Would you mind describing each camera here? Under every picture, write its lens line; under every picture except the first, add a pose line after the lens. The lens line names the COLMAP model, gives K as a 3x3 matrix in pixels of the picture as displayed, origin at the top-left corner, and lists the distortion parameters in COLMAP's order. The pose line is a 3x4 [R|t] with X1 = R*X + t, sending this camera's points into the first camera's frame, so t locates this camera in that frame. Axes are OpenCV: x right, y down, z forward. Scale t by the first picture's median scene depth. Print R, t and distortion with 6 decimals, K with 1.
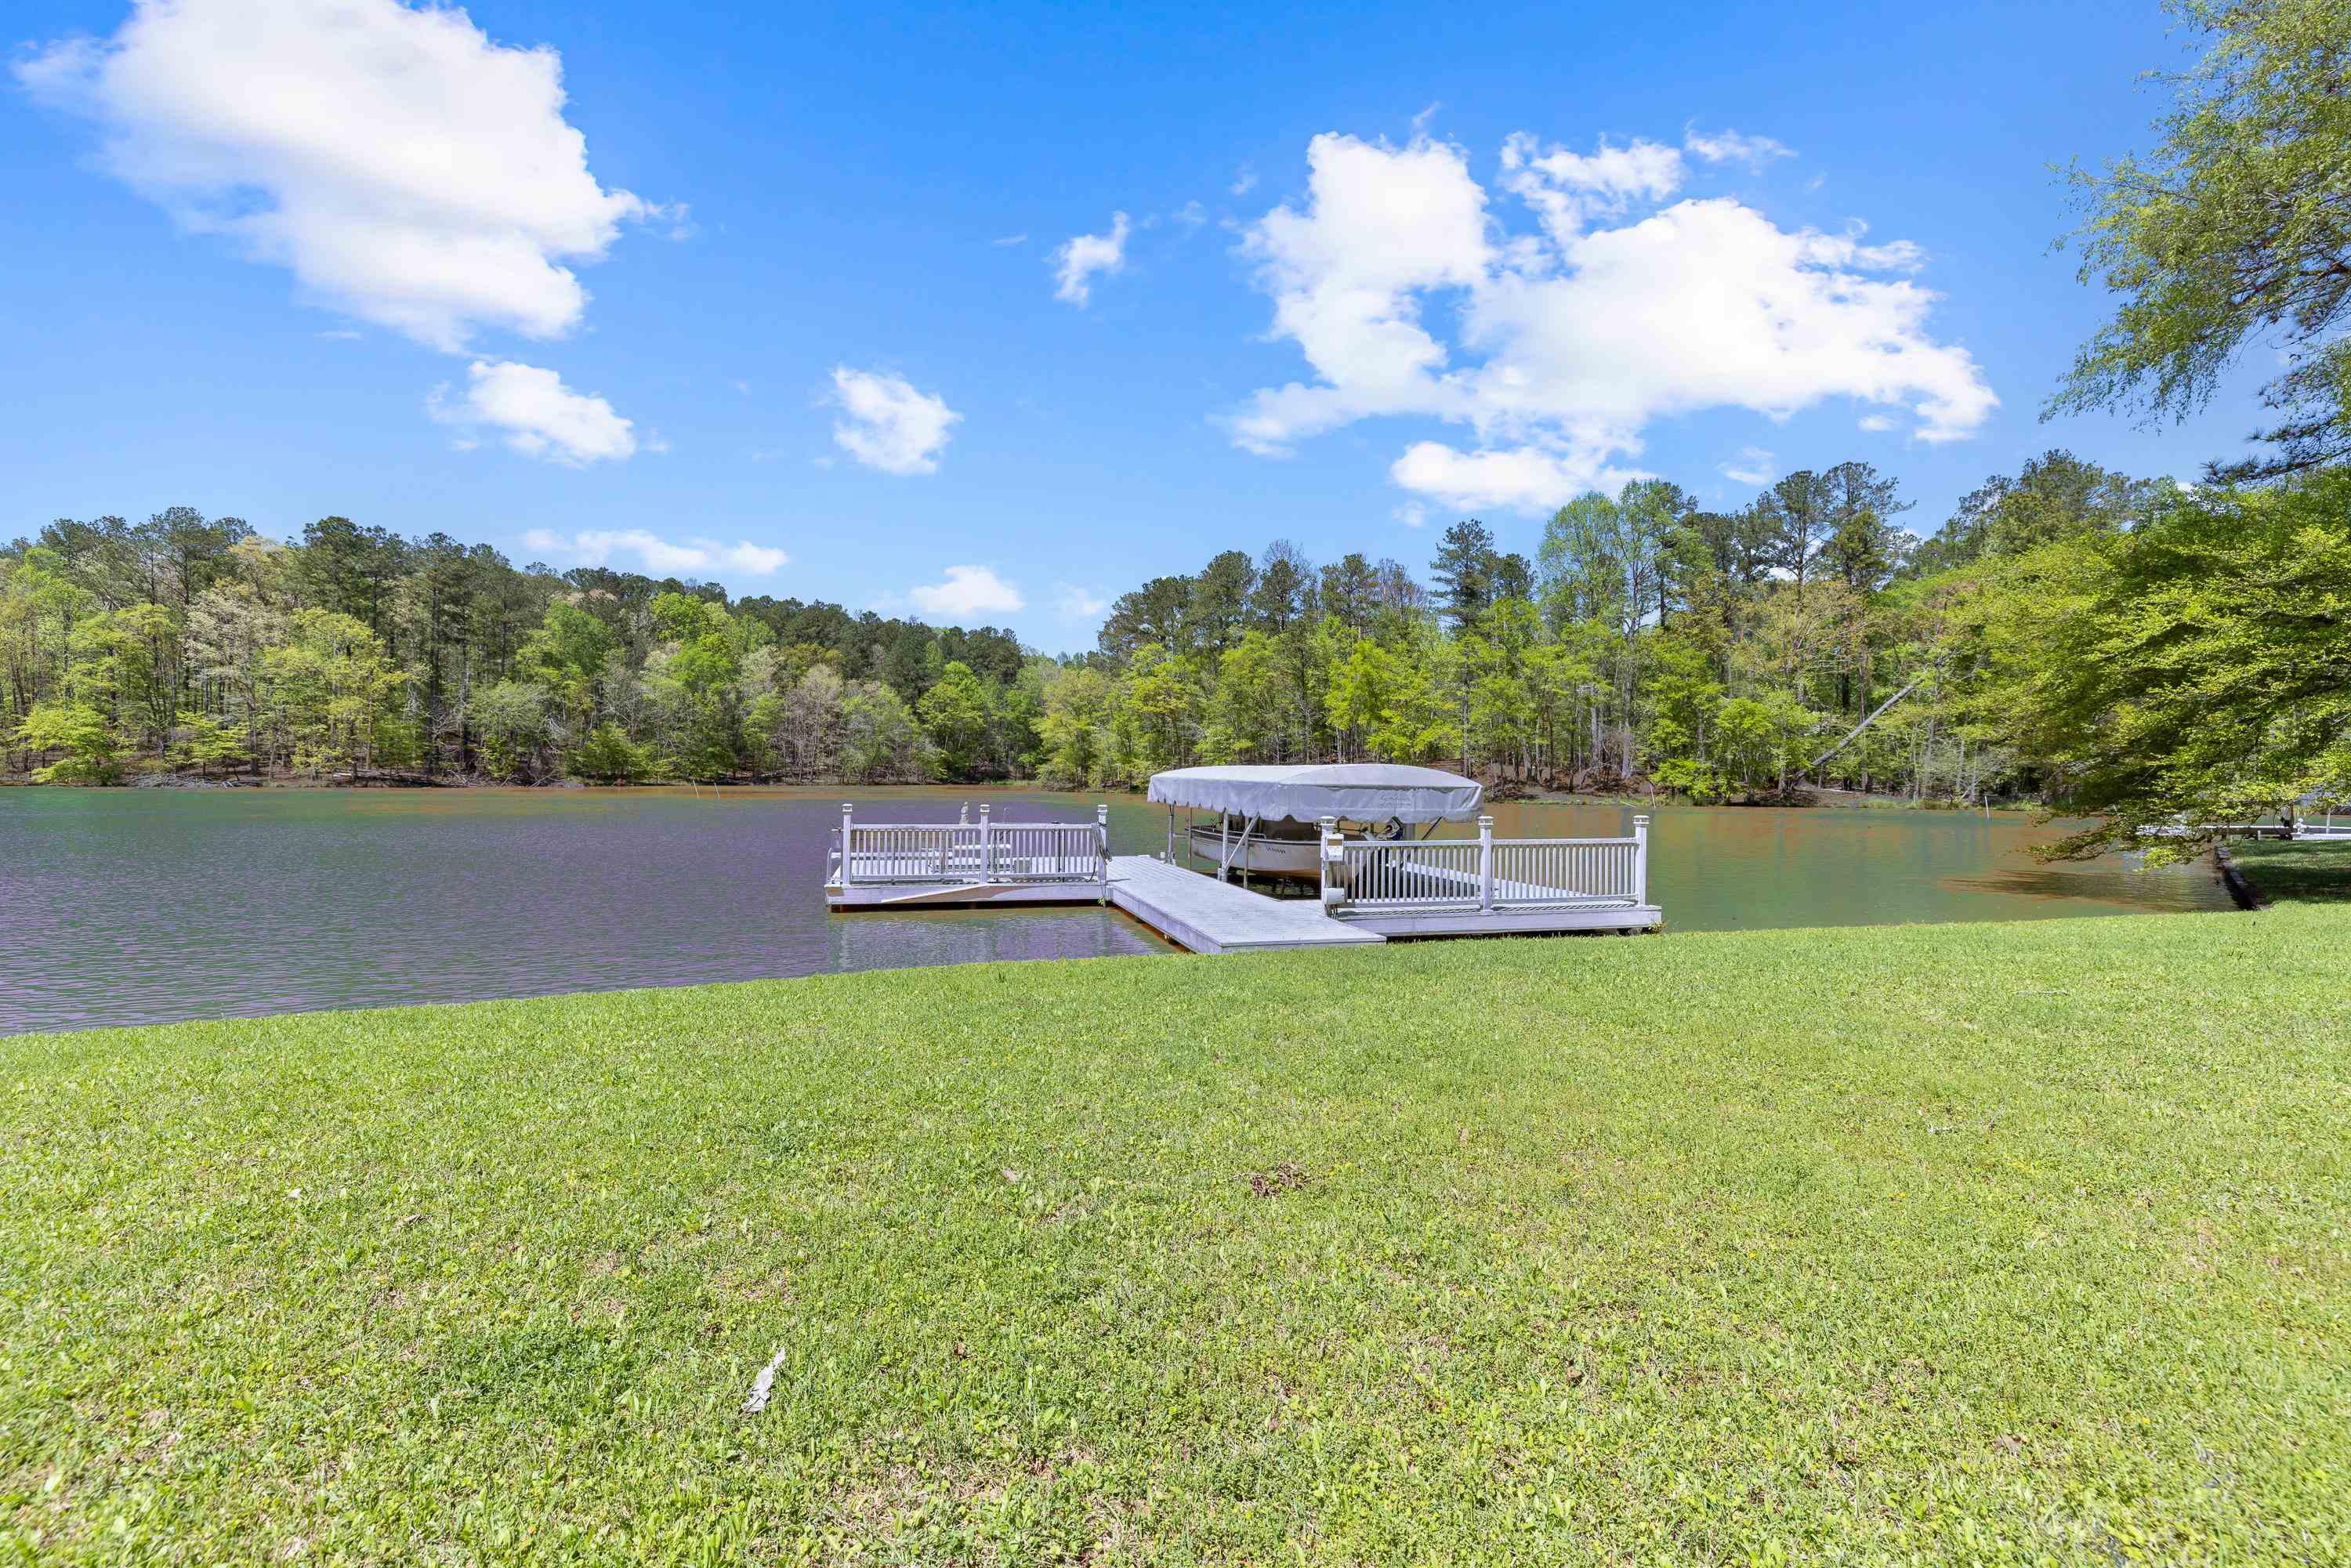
lens RADIAL K [[997.0, 0, 1164.3], [0, 997.0, 785.5], [0, 0, 1]] dist [0.000625, 0.000357]
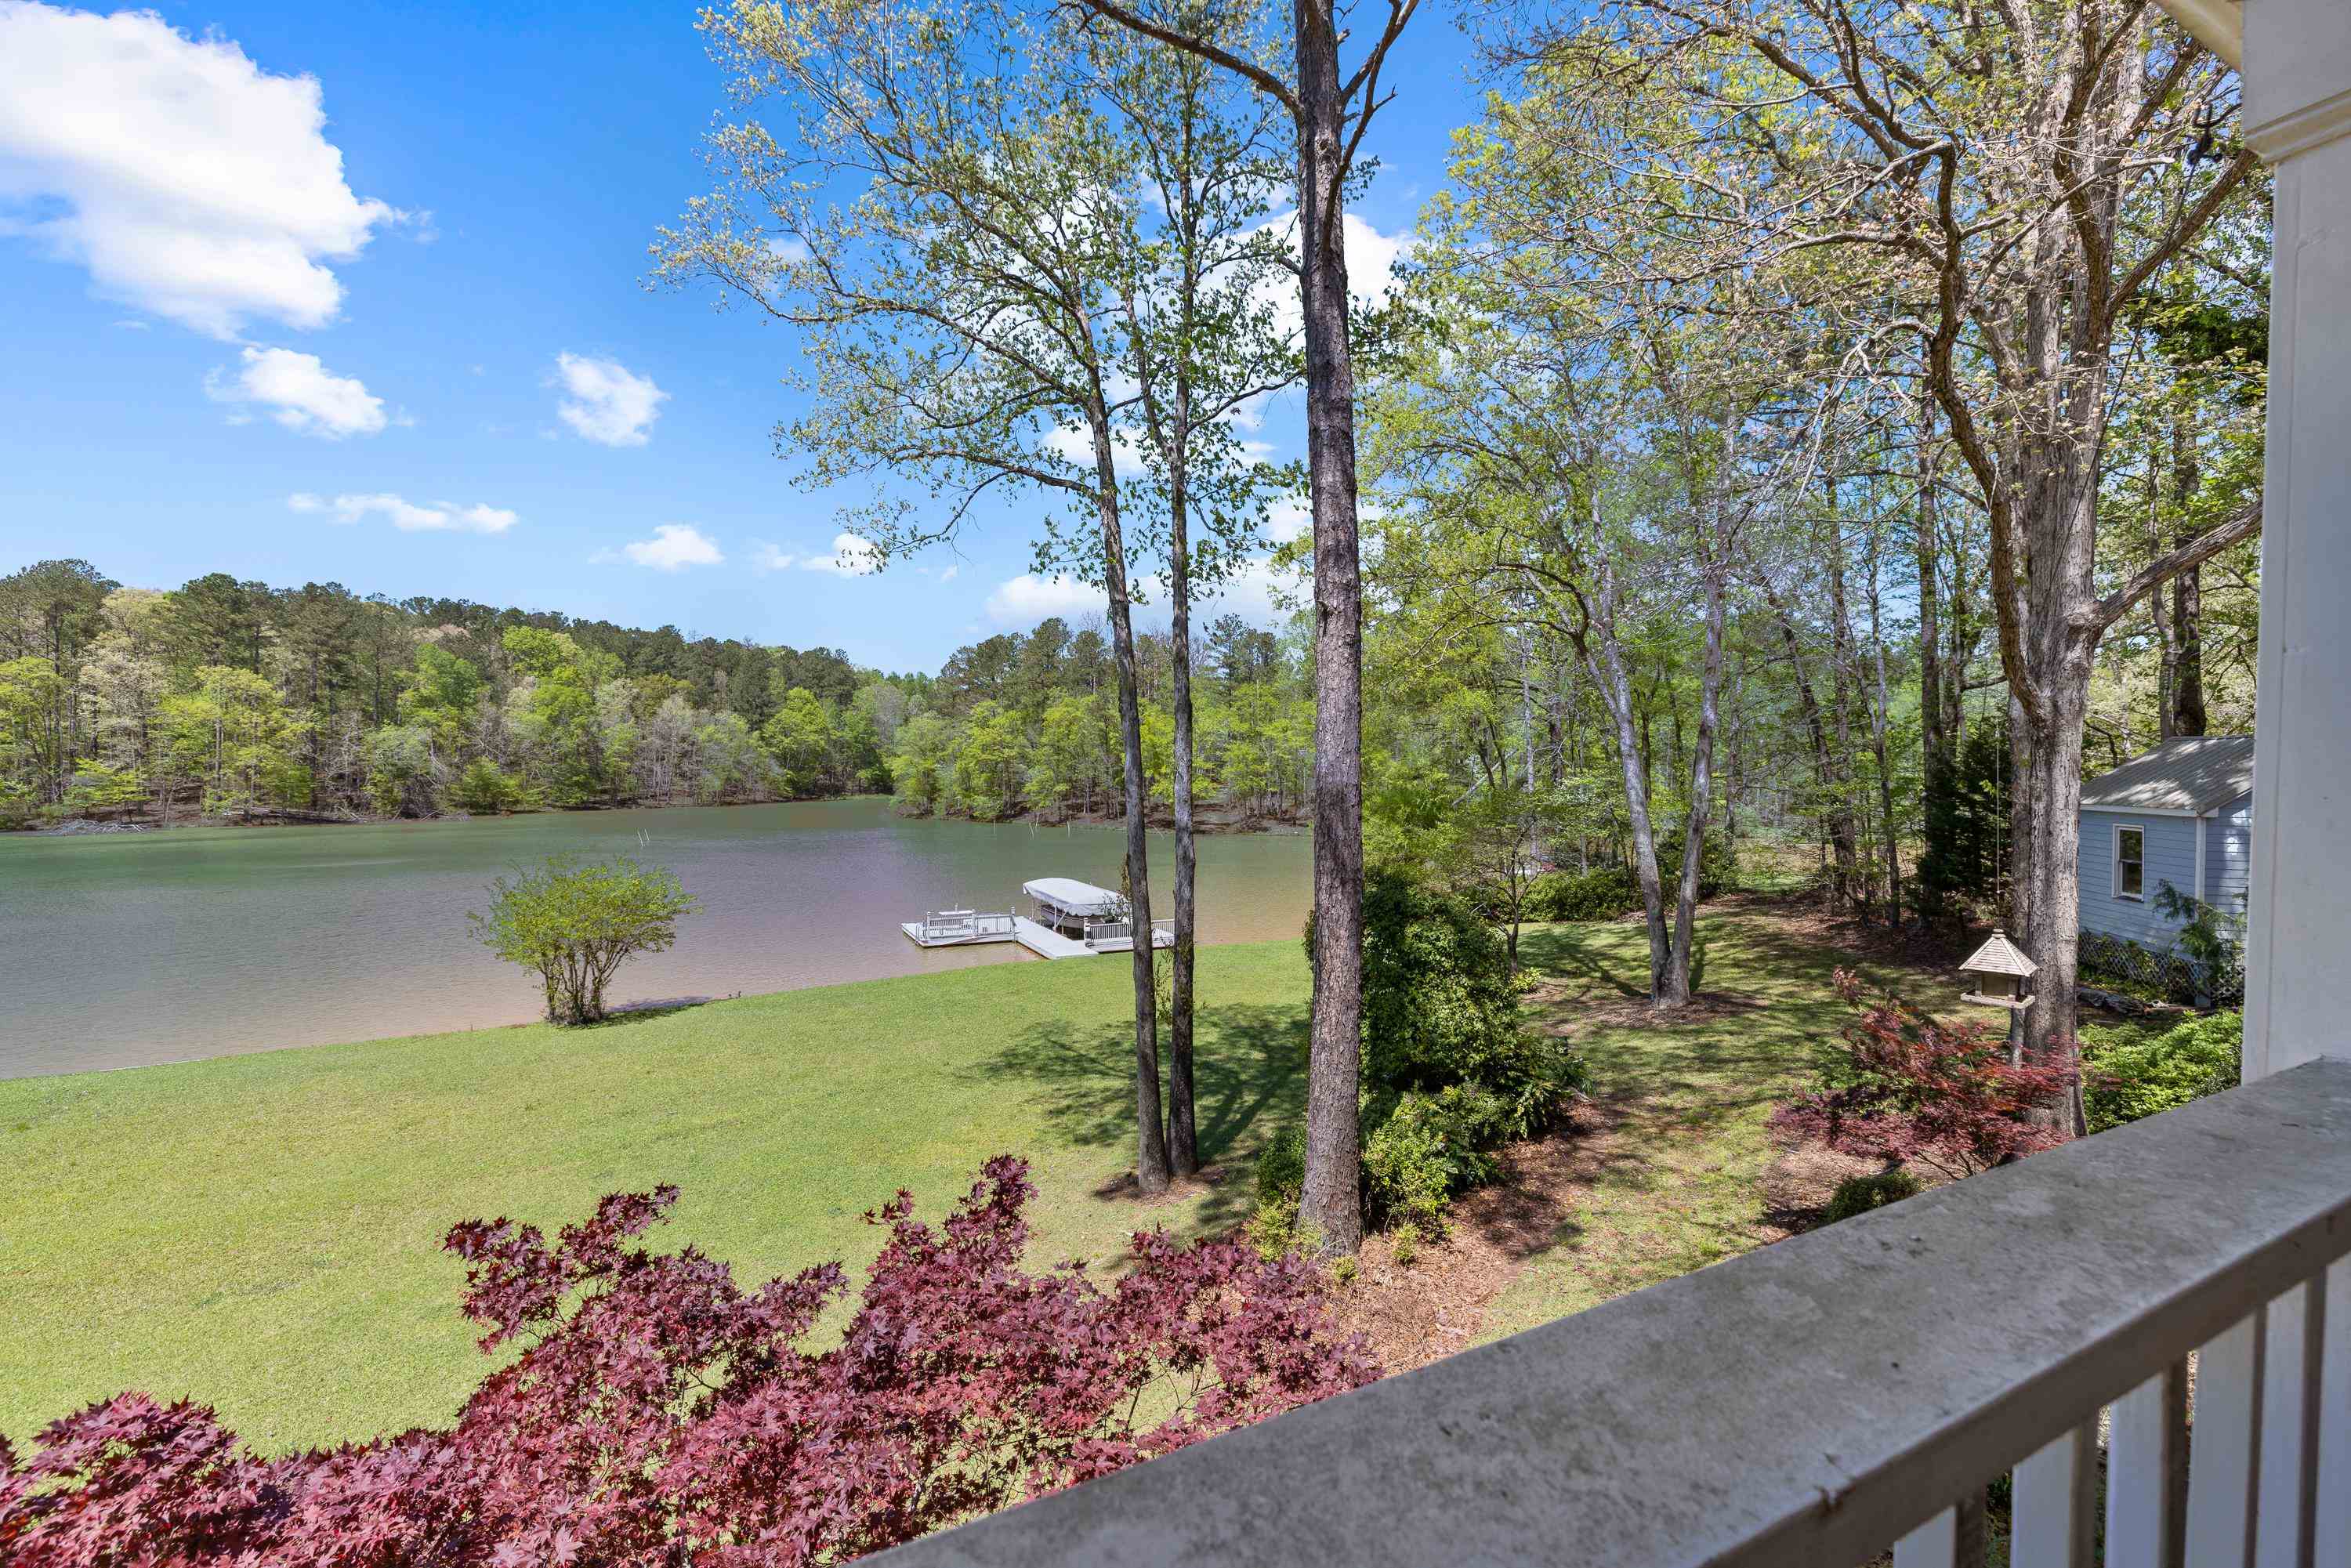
lens RADIAL K [[984.0, 0, 1173.1], [0, 984.0, 777.7], [0, 0, 1]] dist [-0.001609, -0.000411]
pose [[0.981655, -0.004961, 0.190600, -0.014635], [0.004932, 0.999988, 0.000628, -0.033932], [-0.190601, 0.000324, 0.981668, -0.186108]]
